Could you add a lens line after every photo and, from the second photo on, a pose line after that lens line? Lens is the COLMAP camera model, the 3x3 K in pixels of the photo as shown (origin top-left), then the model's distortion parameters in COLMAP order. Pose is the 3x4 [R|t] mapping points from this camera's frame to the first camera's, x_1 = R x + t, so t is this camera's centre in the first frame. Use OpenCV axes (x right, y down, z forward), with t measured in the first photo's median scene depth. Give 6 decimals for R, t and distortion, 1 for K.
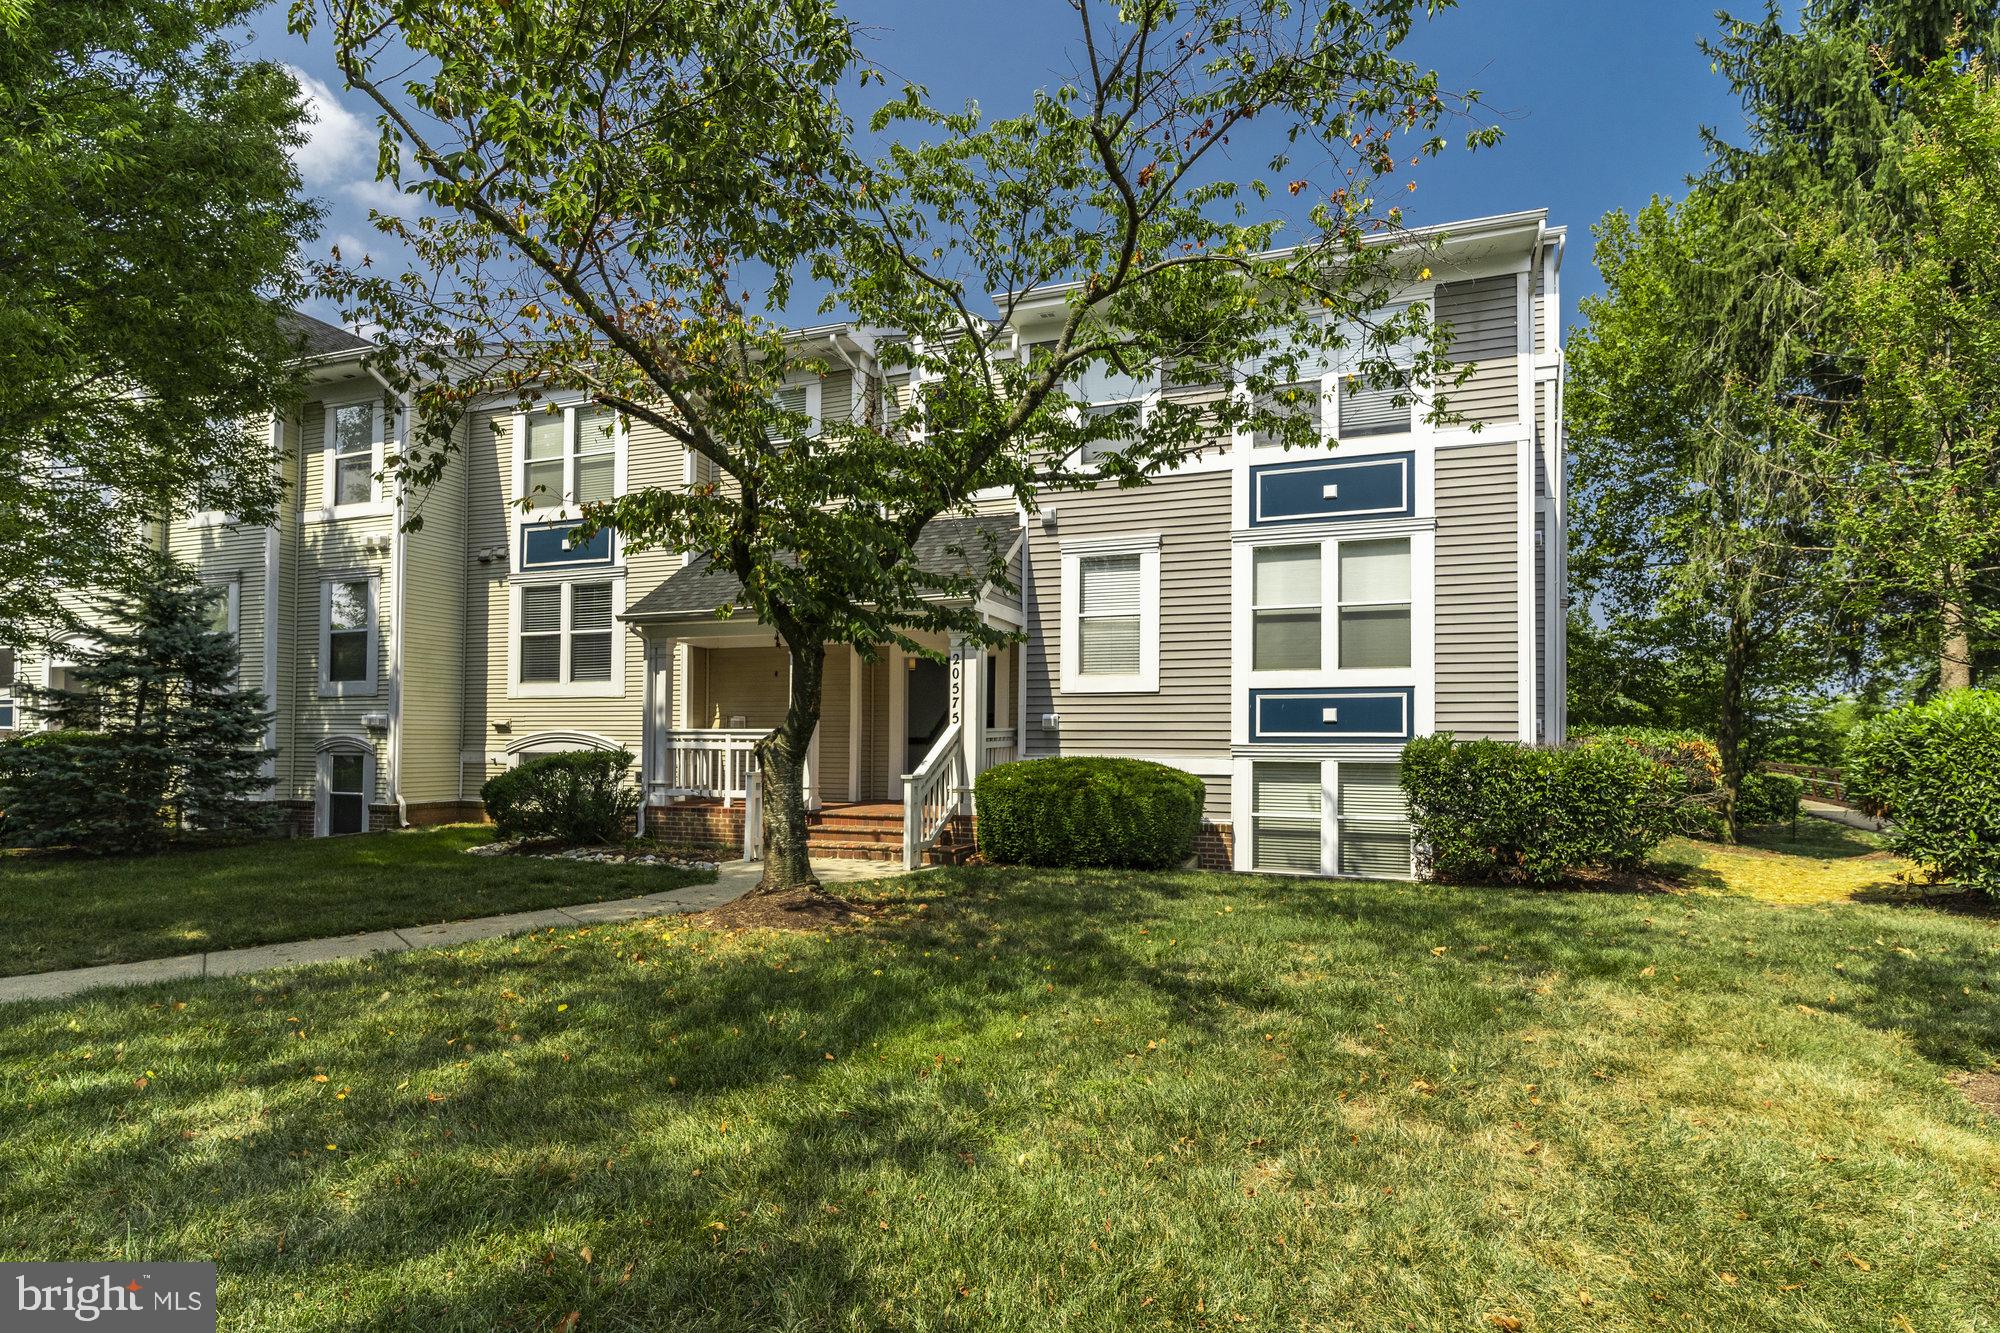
lens RADIAL K [[976.8, 0, 991.9], [0, 976.8, 724.8], [0, 0, 1]] dist [0.000849, -0.001413]
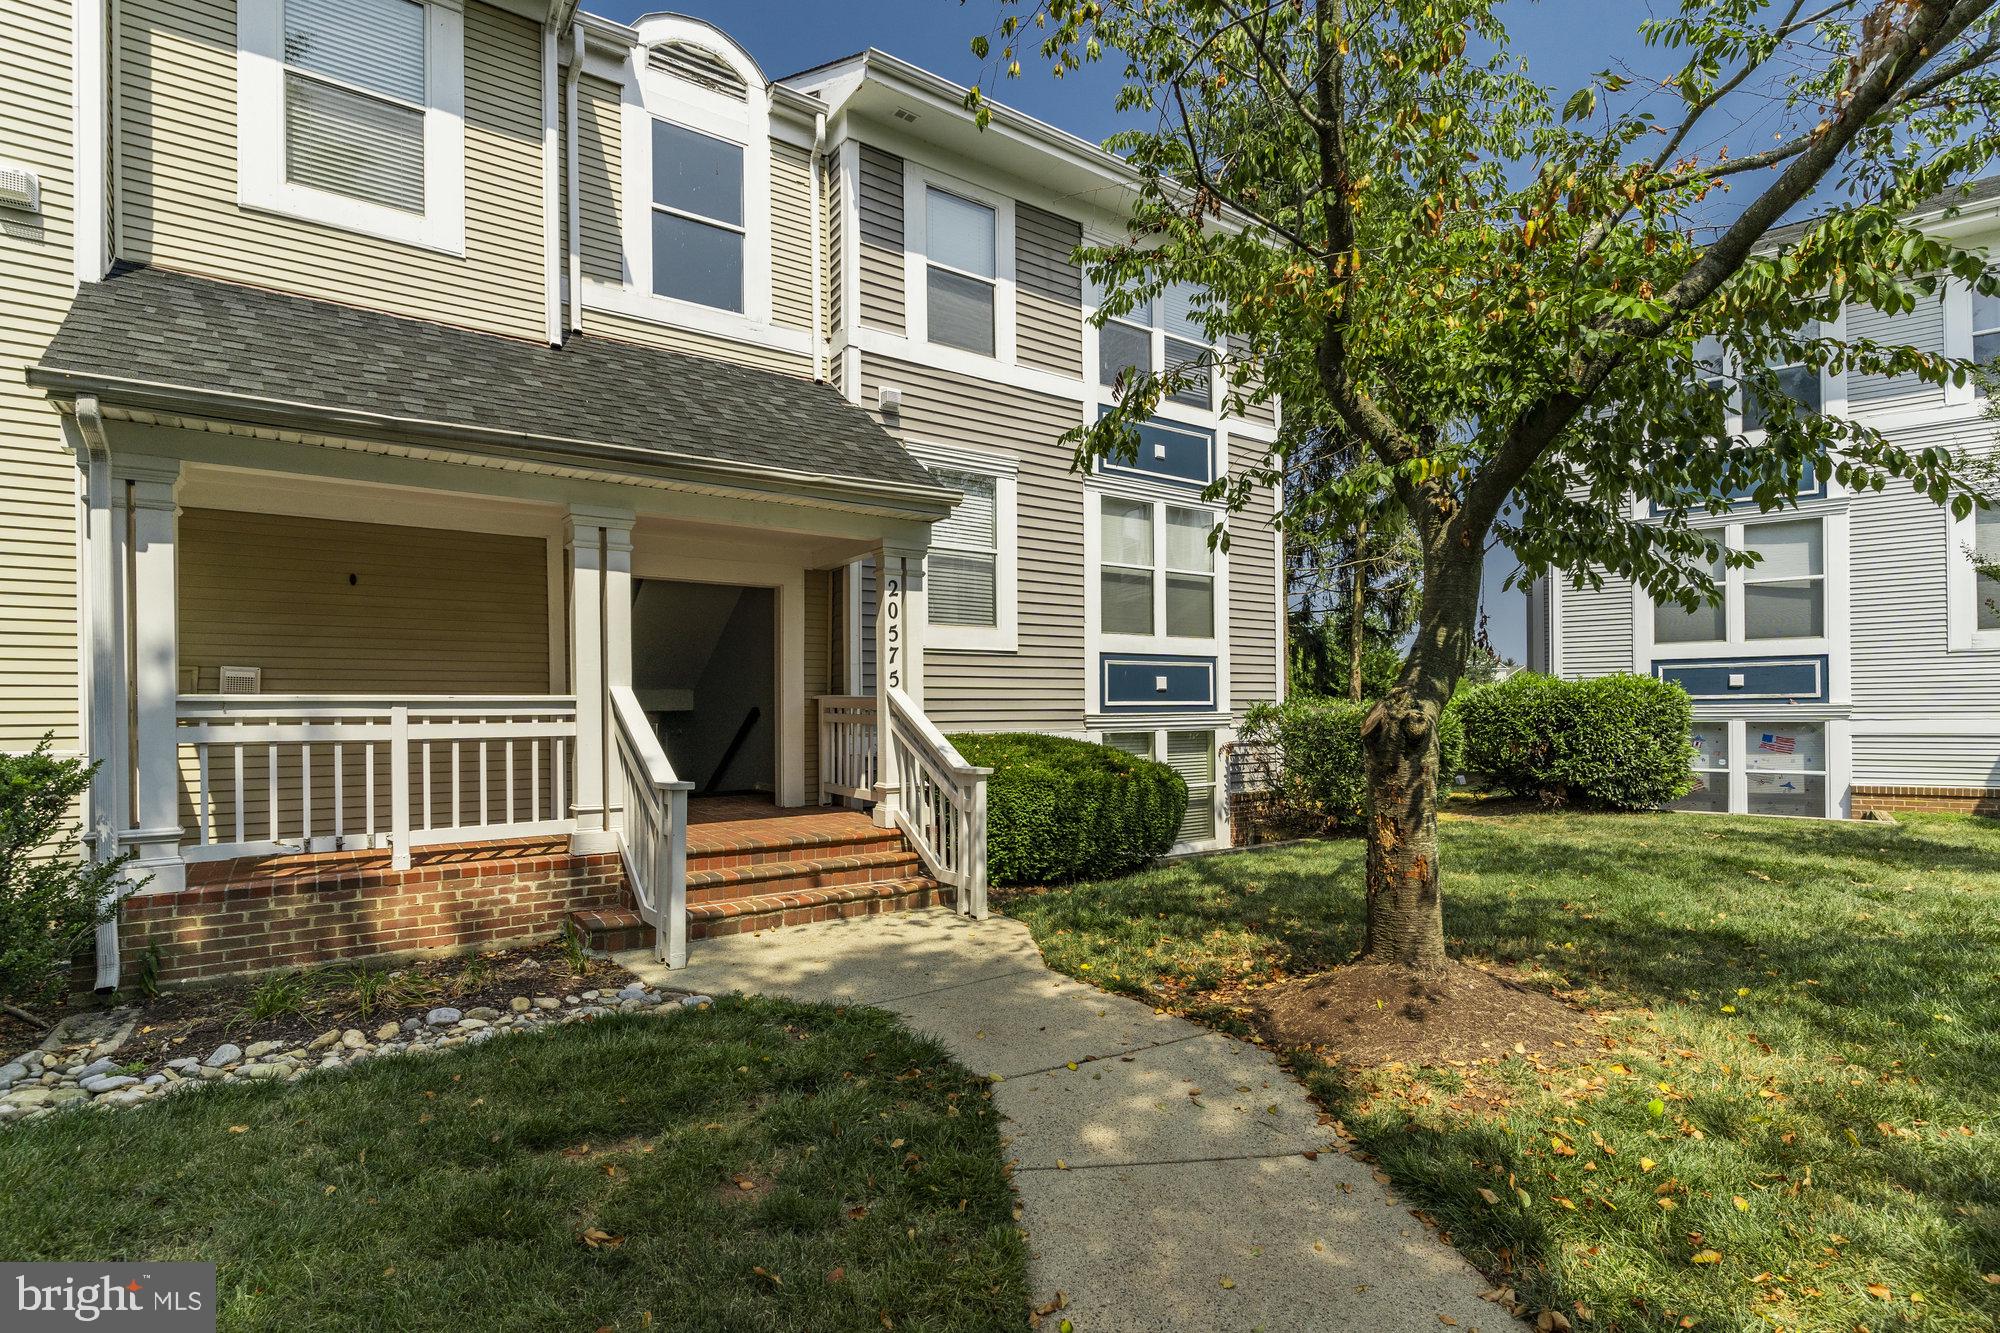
lens RADIAL K [[976.8, 0, 1023.0], [0, 976.8, 715.5], [0, 0, 1]] dist [0.000849, -0.001413]
pose [[0.553027, -0.011614, 0.833082, -0.524640], [0.000050, 0.999903, 0.013907, 0.008319], [-0.833163, -0.007649, 0.552974, 0.562134]]
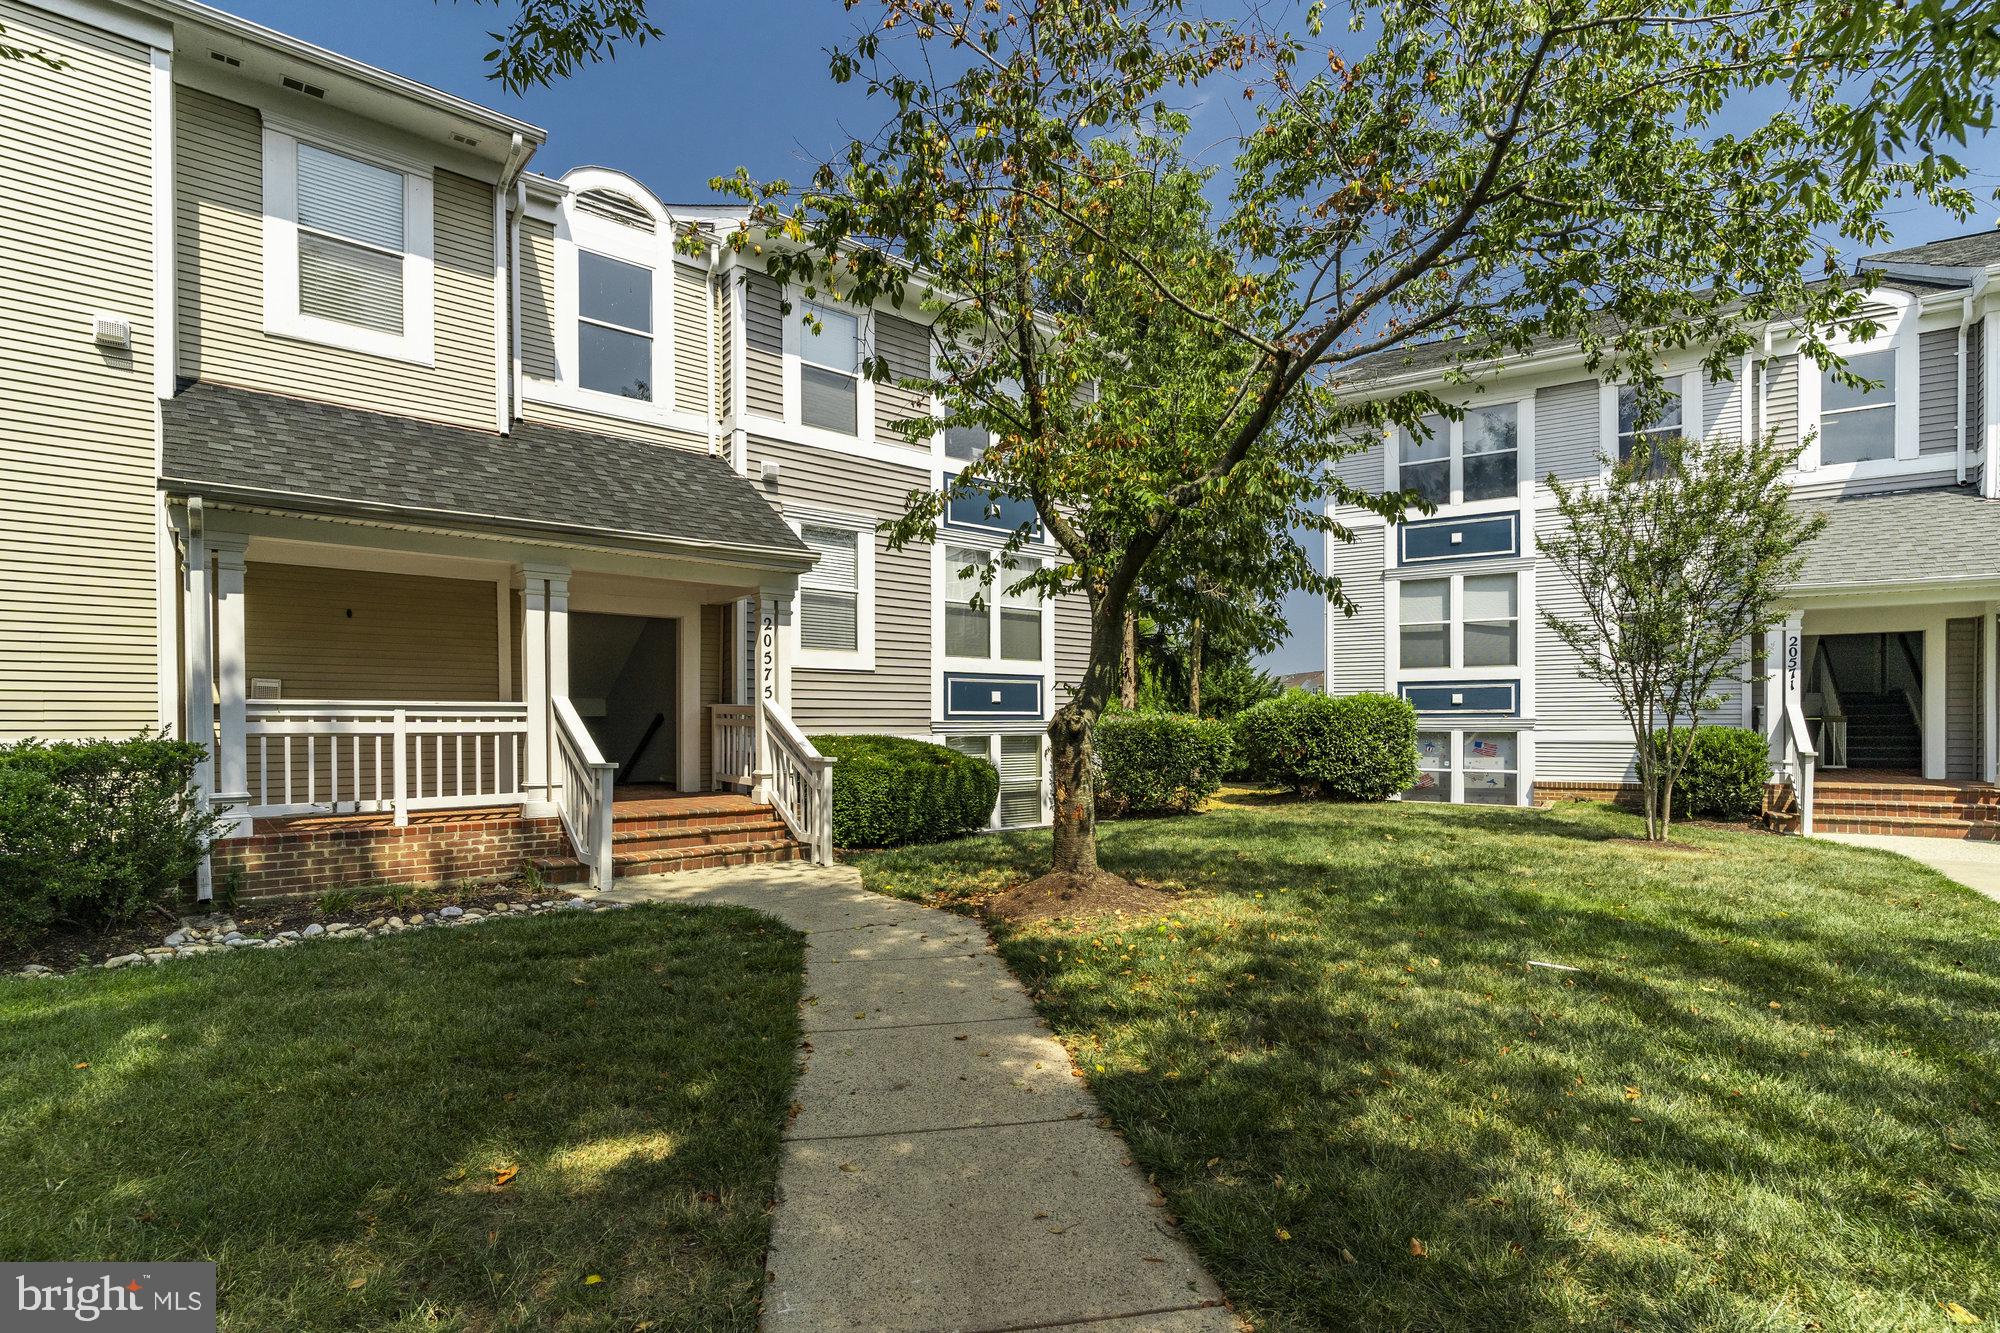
lens RADIAL K [[976.8, 0, 1018.1], [0, 976.8, 735.9], [0, 0, 1]] dist [0.000849, -0.001413]
pose [[0.479172, -0.016033, 0.877574, -0.680419], [-0.007705, 0.999718, 0.022471, 0.010562], [-0.877687, -0.017529, 0.478913, 0.387769]]
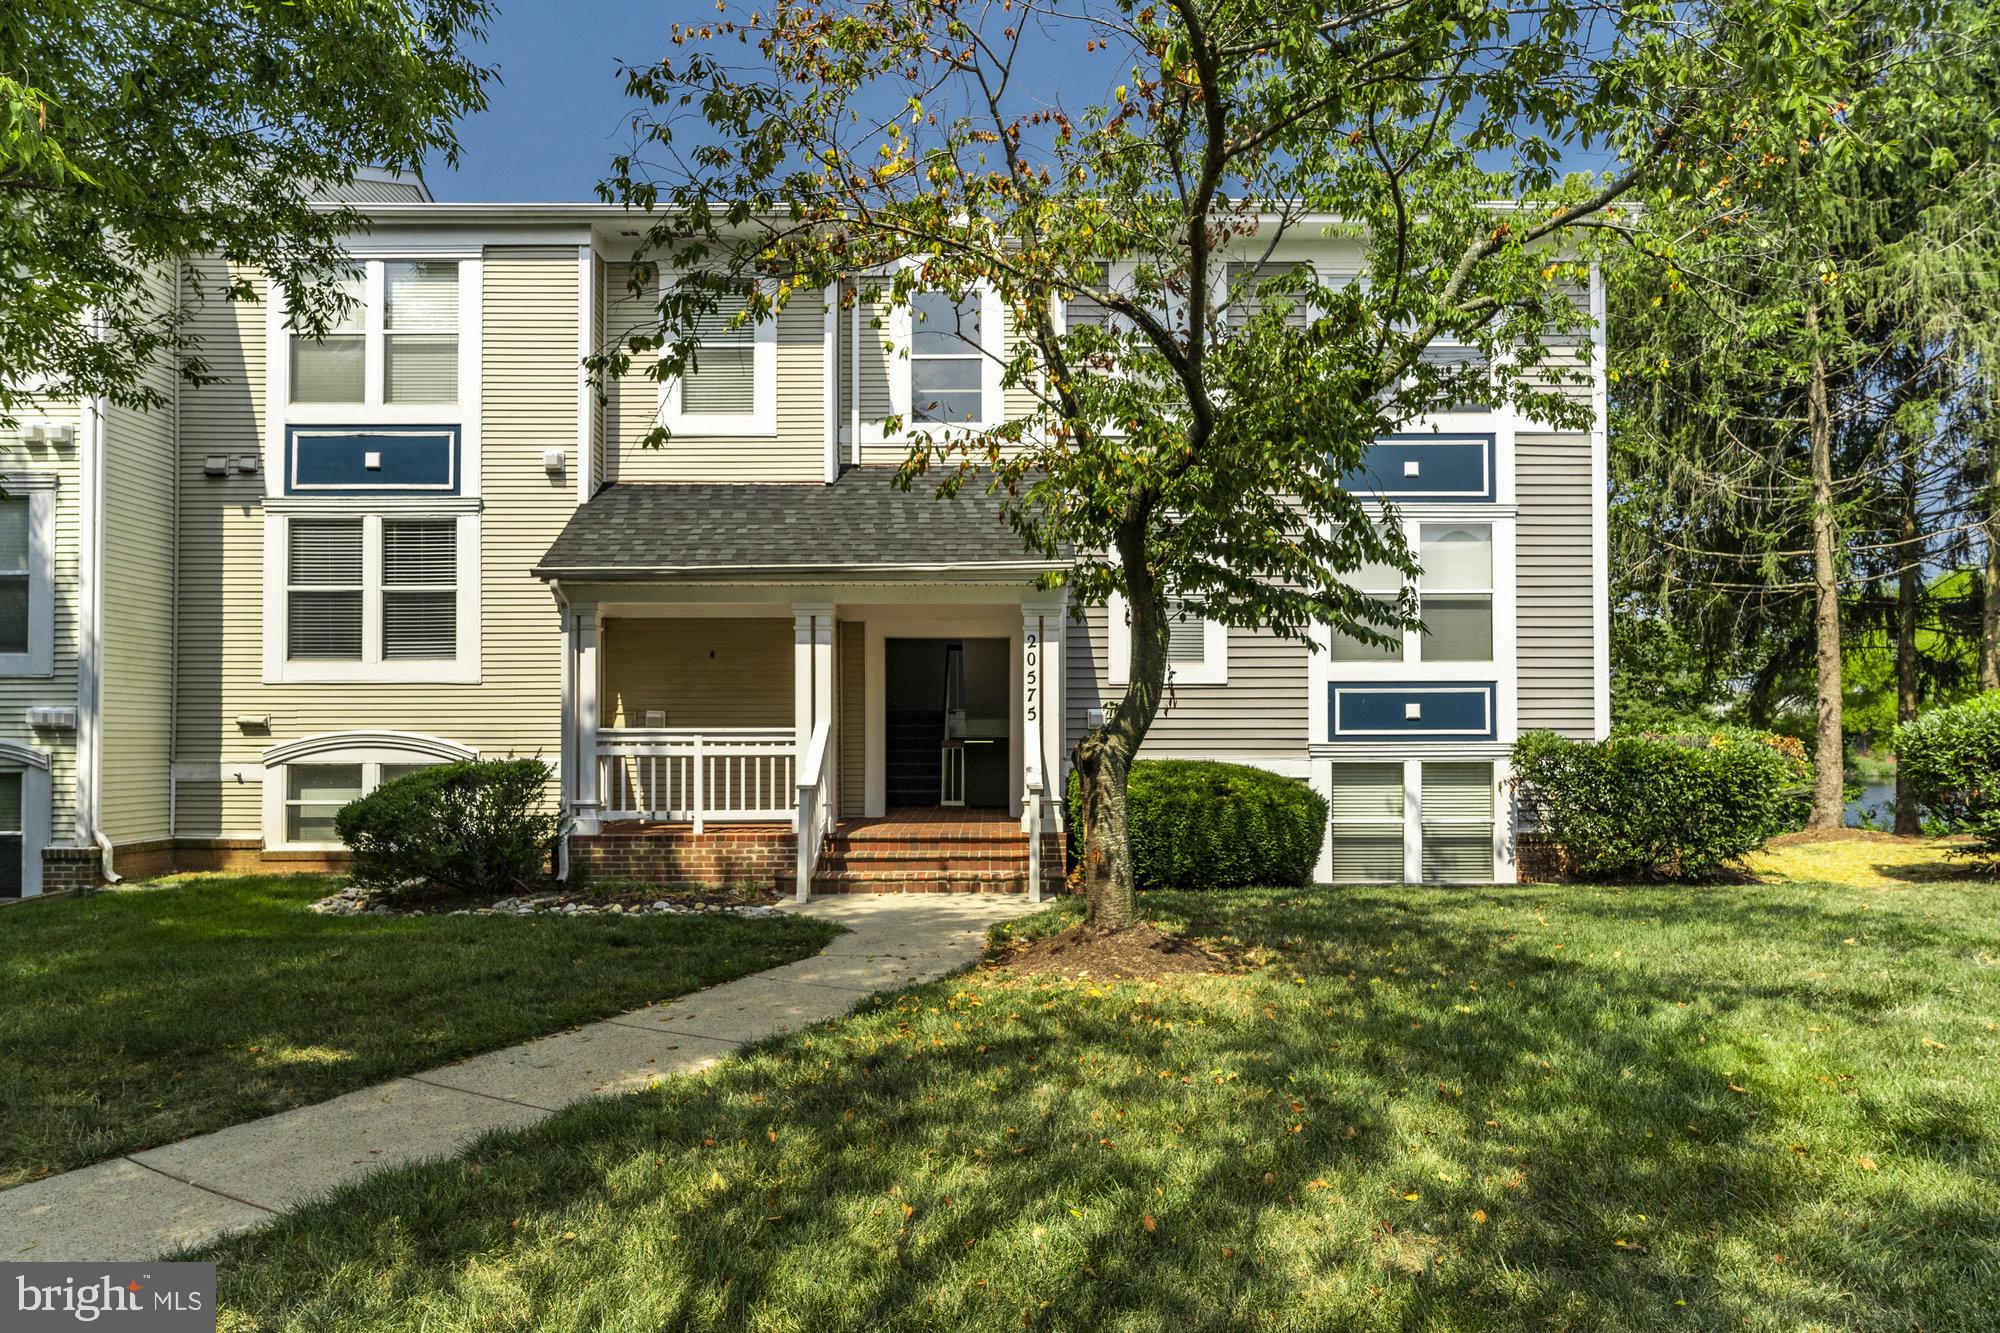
lens RADIAL K [[1202.7, 0, 993.3], [0, 1202.7, 725.9], [0, 0, 1]] dist [-0.007630, -0.002940]
pose [[0.935894, -0.001539, 0.352279, -0.414092], [0.001220, 0.999999, 0.001126, 0.002064], [-0.352280, -0.000624, 0.935894, 0.074747]]
